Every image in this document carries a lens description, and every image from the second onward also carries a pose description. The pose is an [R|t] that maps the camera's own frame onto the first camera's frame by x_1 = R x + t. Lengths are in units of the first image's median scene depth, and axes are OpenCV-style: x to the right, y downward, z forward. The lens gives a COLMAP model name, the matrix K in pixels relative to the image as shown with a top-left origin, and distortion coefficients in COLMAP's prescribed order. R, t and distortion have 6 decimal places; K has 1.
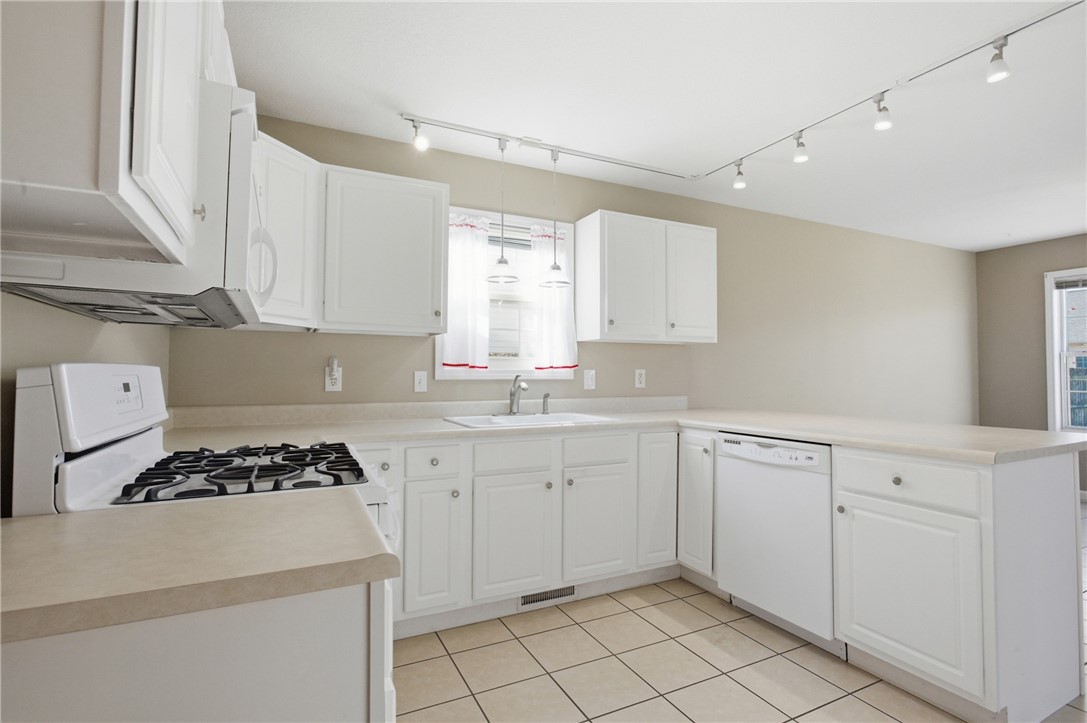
lens RADIAL K [[532.6, 0, 543.5], [0, 532.6, 361.5], [0, 0, 1]] dist [-0.001573, -0.000085]
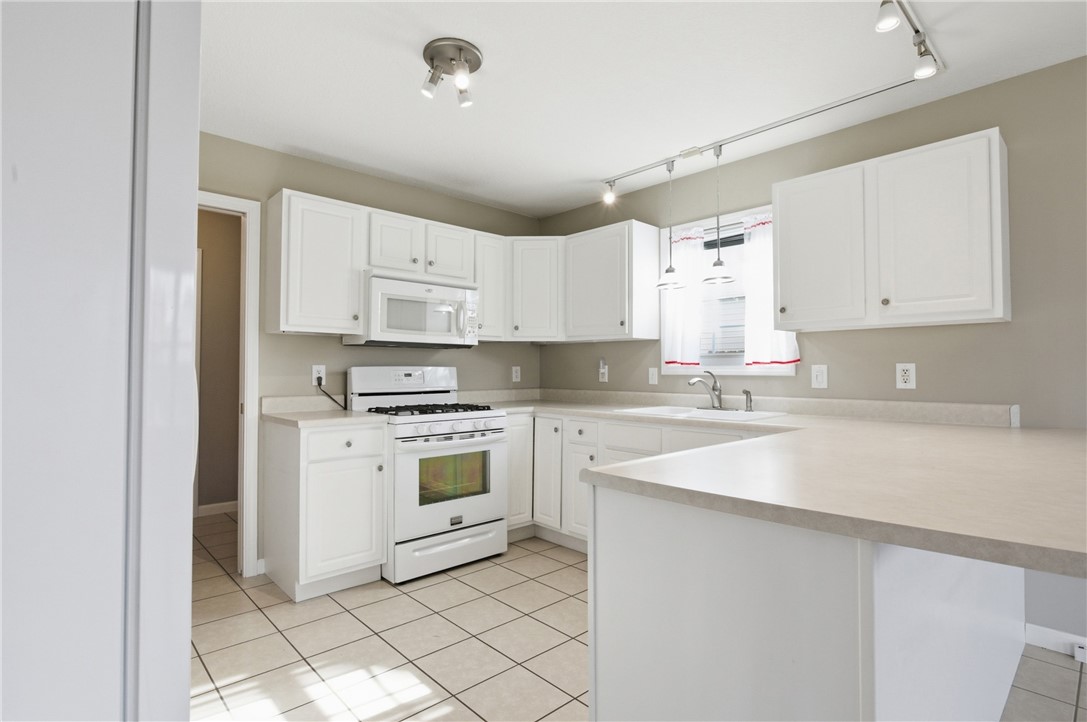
lens RADIAL K [[532.6, 0, 543.5], [0, 532.6, 361.0], [0, 0, 1]] dist [-0.001573, -0.000085]
pose [[0.287545, -0.016651, -0.957622, 0.849719], [0.023483, 0.999671, -0.010330, 0.008895], [0.957479, -0.019518, 0.287841, 0.378662]]
